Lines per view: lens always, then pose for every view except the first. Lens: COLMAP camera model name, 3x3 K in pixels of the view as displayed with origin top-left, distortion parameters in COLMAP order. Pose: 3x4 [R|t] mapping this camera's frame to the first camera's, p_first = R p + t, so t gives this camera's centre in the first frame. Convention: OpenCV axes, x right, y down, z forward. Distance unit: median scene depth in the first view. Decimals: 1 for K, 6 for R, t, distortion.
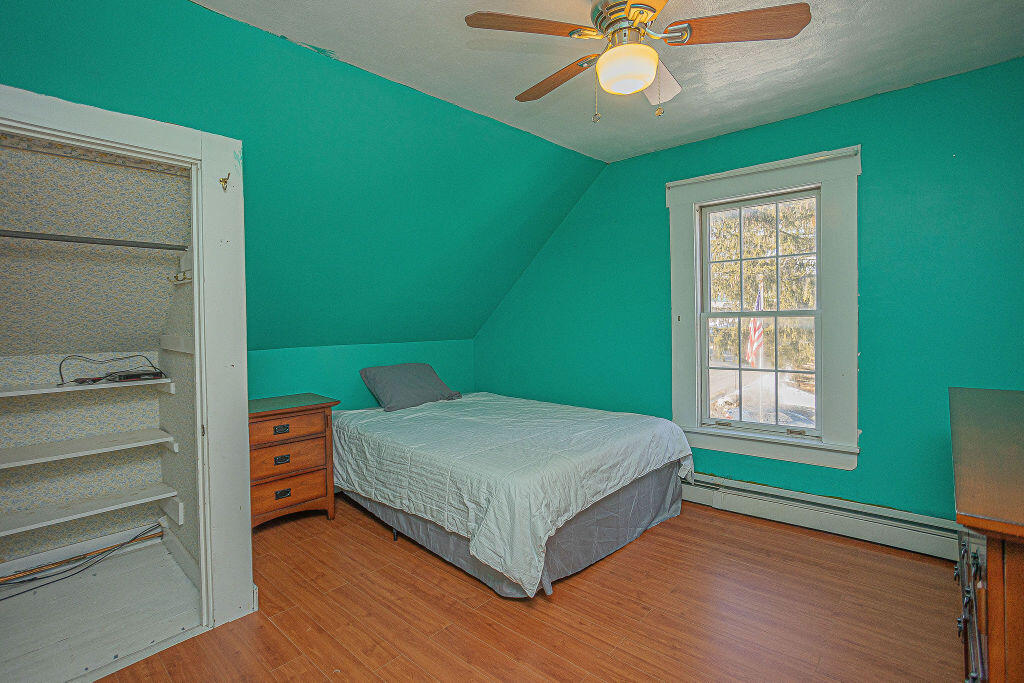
lens RADIAL K [[498.4, 0, 510.2], [0, 498.4, 335.8], [0, 0, 1]] dist [-0.000106, 0.000060]
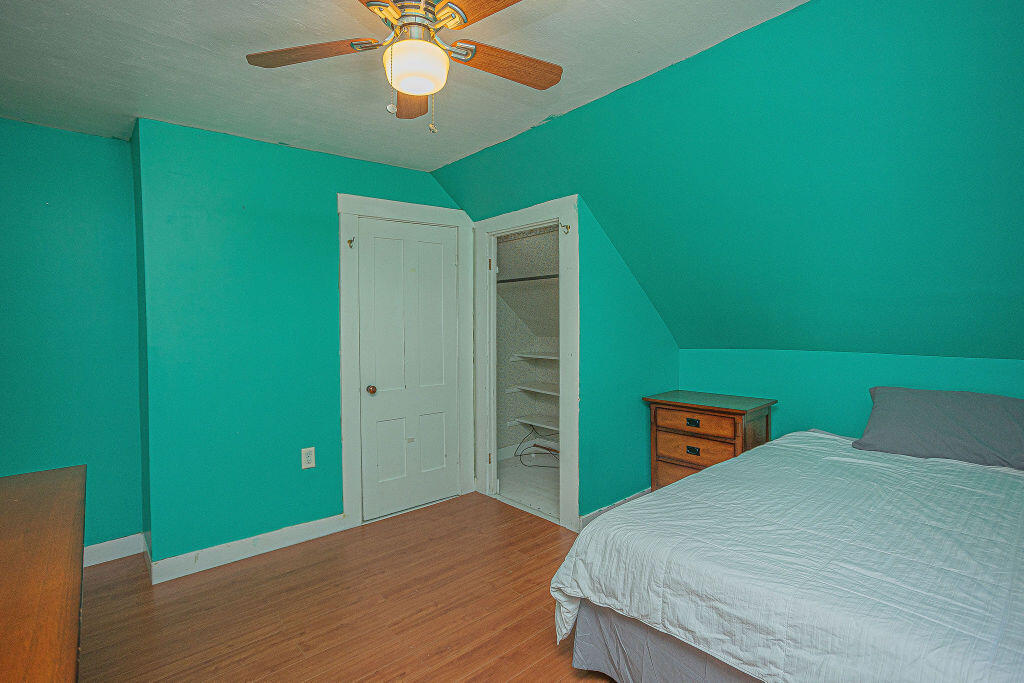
lens RADIAL K [[498.4, 0, 510.4], [0, 498.4, 340.9], [0, 0, 1]] dist [-0.000106, 0.000060]
pose [[-0.137300, 0.053599, -0.989078, 0.739282], [-0.030979, 0.997814, 0.058372, -0.044997], [0.990045, 0.038655, -0.135340, 0.843057]]
